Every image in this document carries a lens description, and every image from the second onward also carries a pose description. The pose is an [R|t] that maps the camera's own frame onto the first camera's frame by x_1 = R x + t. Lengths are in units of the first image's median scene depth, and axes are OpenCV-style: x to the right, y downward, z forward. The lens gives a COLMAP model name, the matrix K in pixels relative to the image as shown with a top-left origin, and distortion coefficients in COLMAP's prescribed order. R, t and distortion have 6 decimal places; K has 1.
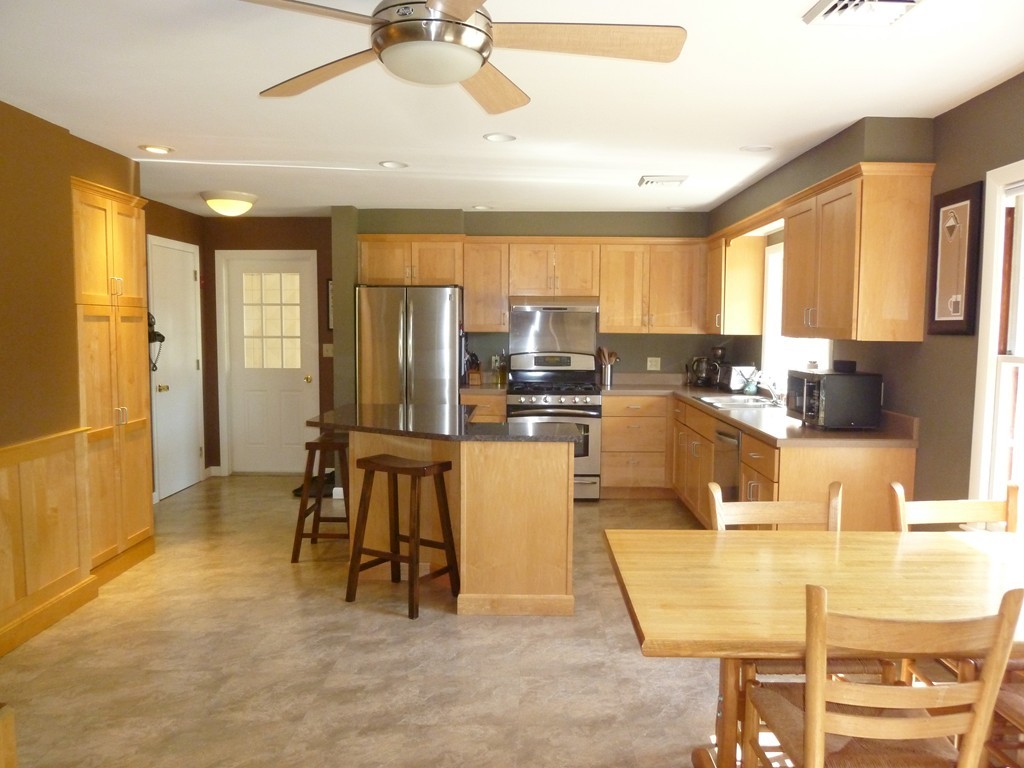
lens RADIAL K [[775.7, 0, 512.5], [0, 775.7, 385.6], [0, 0, 1]] dist [-0.032694, -0.001997]
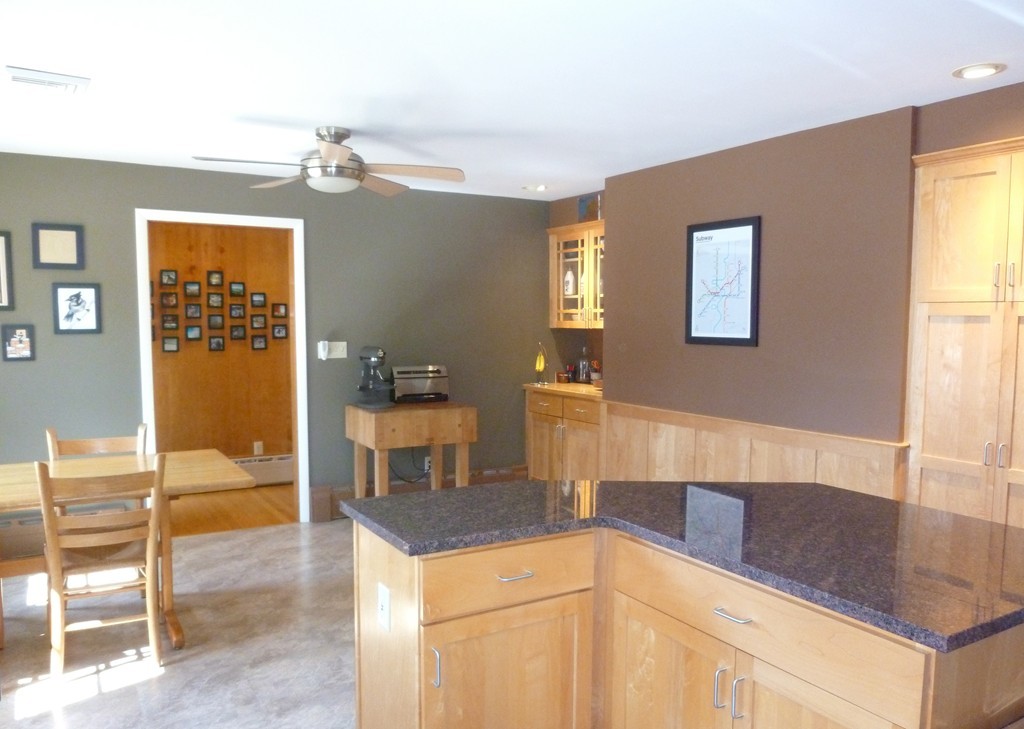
lens RADIAL K [[775.1, 0, 511.2], [0, 775.1, 367.9], [0, 0, 1]] dist [-0.001095, 0.000242]
pose [[-0.848713, 0.028332, -0.528094, 0.379733], [-0.047792, 0.990369, 0.129940, -0.166256], [0.526689, 0.135520, -0.839186, 2.004269]]
